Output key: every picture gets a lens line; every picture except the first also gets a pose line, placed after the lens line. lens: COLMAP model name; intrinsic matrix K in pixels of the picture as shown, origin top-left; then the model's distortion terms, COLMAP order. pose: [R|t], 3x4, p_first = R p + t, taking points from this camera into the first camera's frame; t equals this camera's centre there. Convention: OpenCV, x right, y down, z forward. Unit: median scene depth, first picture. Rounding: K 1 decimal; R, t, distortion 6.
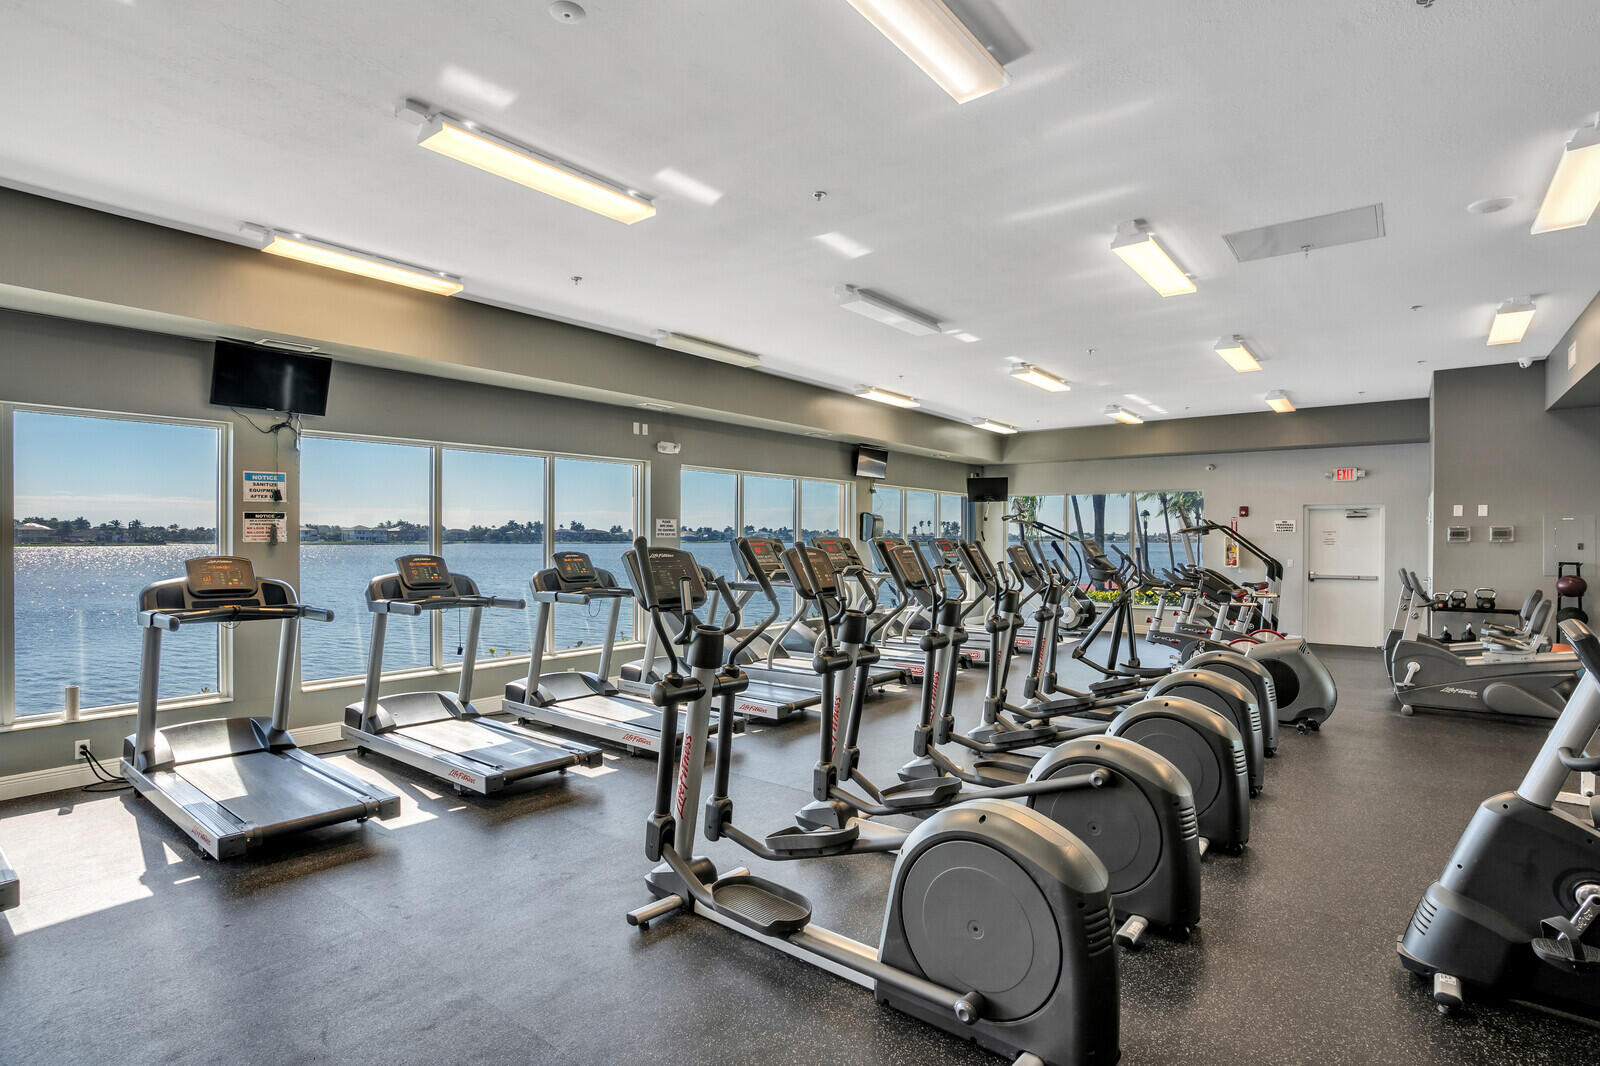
lens RADIAL K [[766.9, 0, 800.0], [0, 766.9, 533.0], [0, 0, 1]] dist [-0.002804, -0.000321]
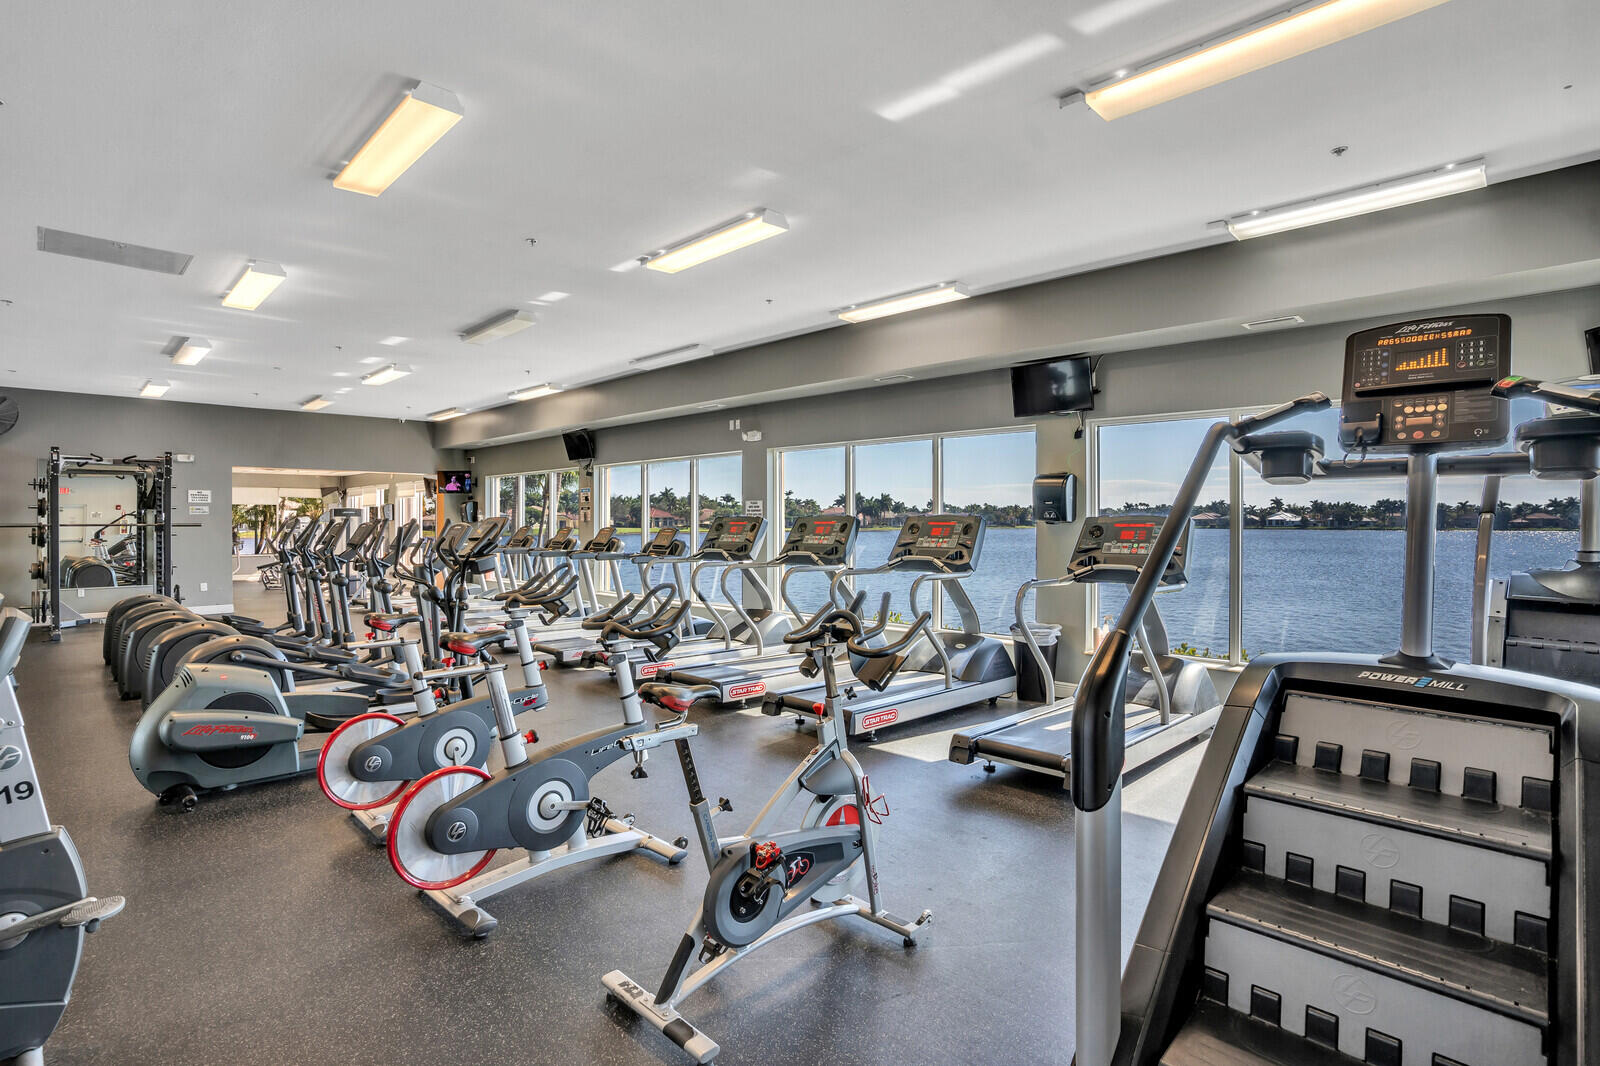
lens RADIAL K [[808.8, 0, 800.0], [0, 808.8, 533.0], [0, 0, 1]] dist [-0.001955, -0.000567]
pose [[-0.101191, 0.012558, -0.994788, 0.676267], [0.002991, 0.999920, 0.012318, 0.009862], [0.994862, -0.001729, -0.101221, 0.815696]]
